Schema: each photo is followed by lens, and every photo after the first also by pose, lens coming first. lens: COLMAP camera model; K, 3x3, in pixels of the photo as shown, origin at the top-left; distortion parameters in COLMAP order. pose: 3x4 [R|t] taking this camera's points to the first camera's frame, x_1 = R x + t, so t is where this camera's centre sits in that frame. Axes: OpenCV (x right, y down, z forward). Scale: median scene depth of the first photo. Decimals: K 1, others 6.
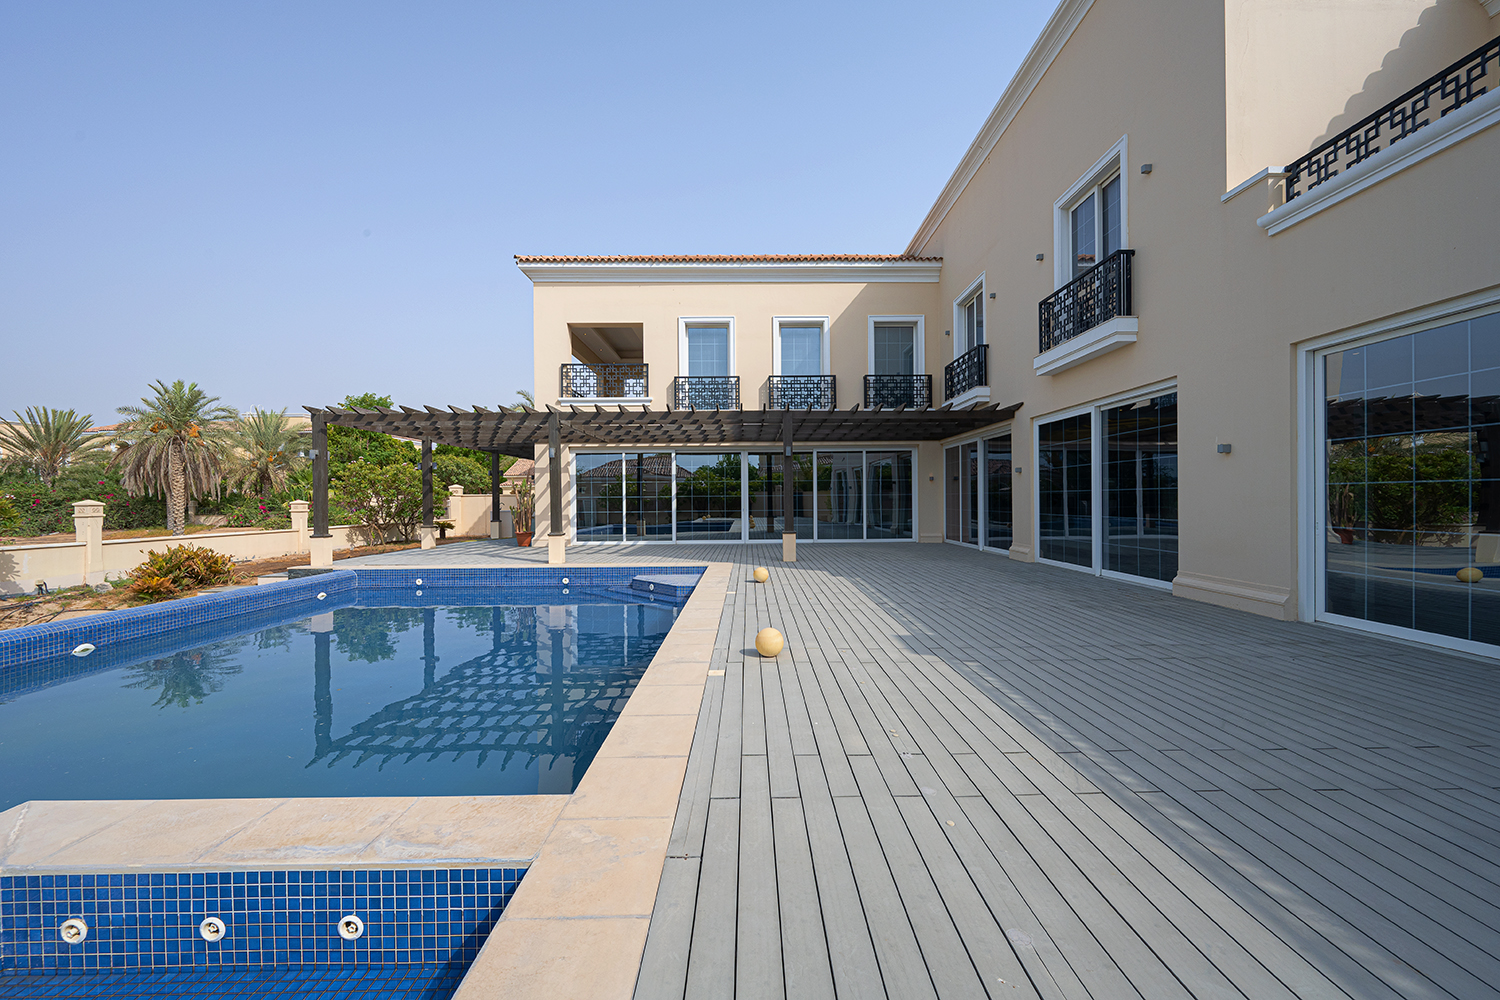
lens RADIAL K [[579.6, 0, 754.0], [0, 579.6, 501.5], [0, 0, 1]] dist [0.000338, -0.000075]
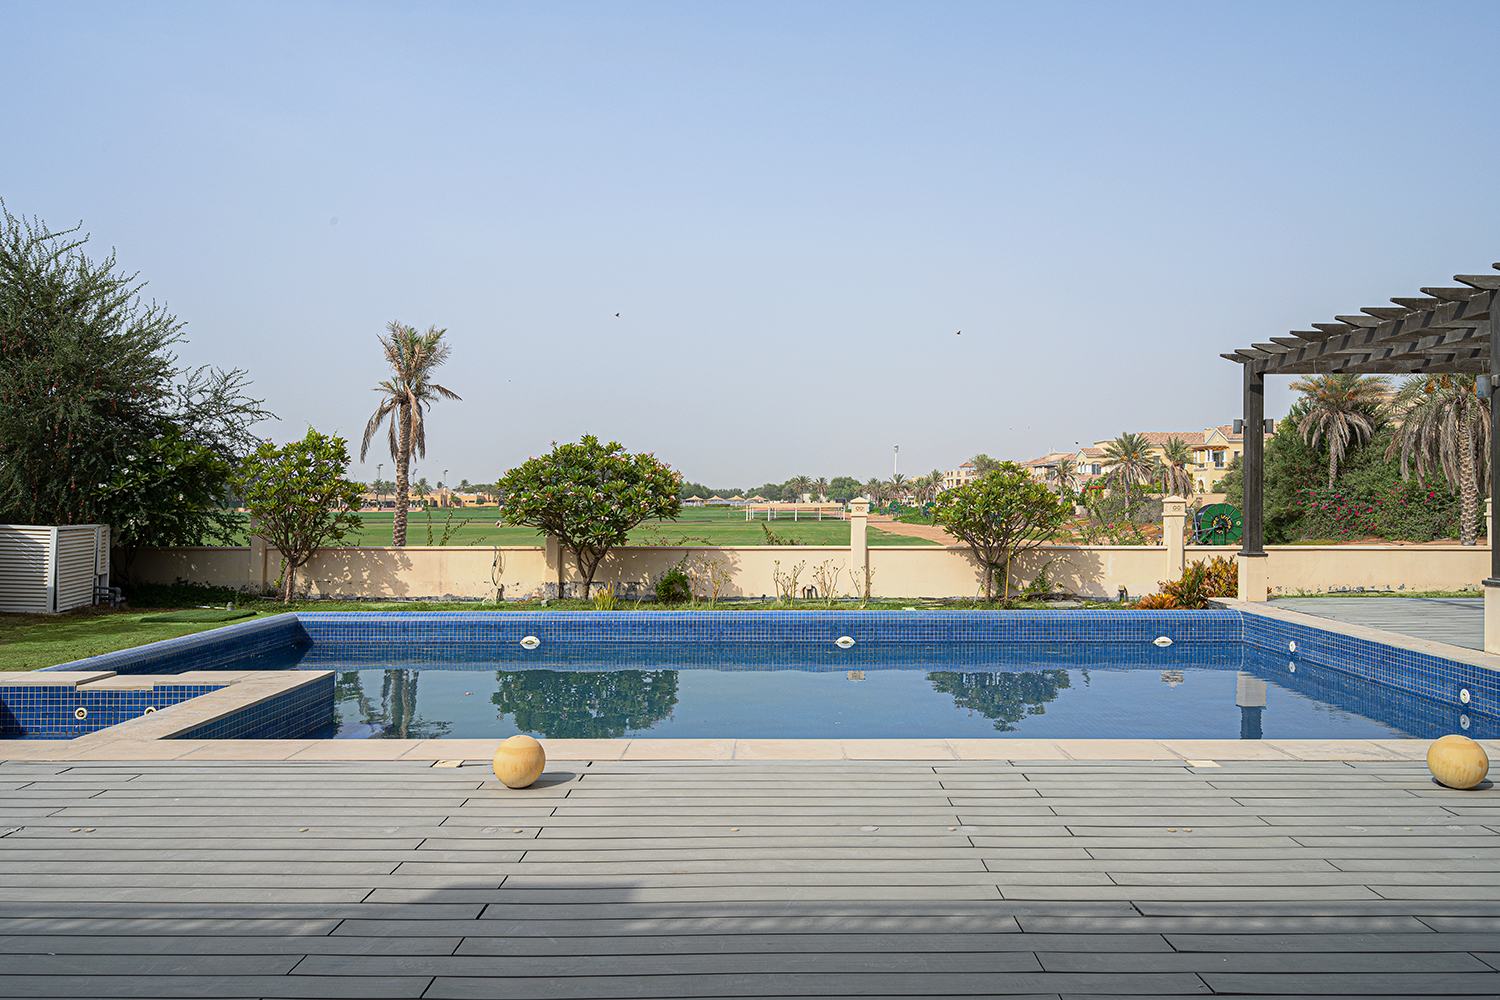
lens RADIAL K [[1046.7, 0, 760.2], [0, 1046.7, 497.7], [0, 0, 1]] dist [-0.001103, 0.003547]
pose [[-0.020745, 0.003632, -0.999778, 0.699883], [0.000235, 0.999993, 0.003628, -0.009874], [0.999785, -0.000160, -0.020746, 0.855229]]
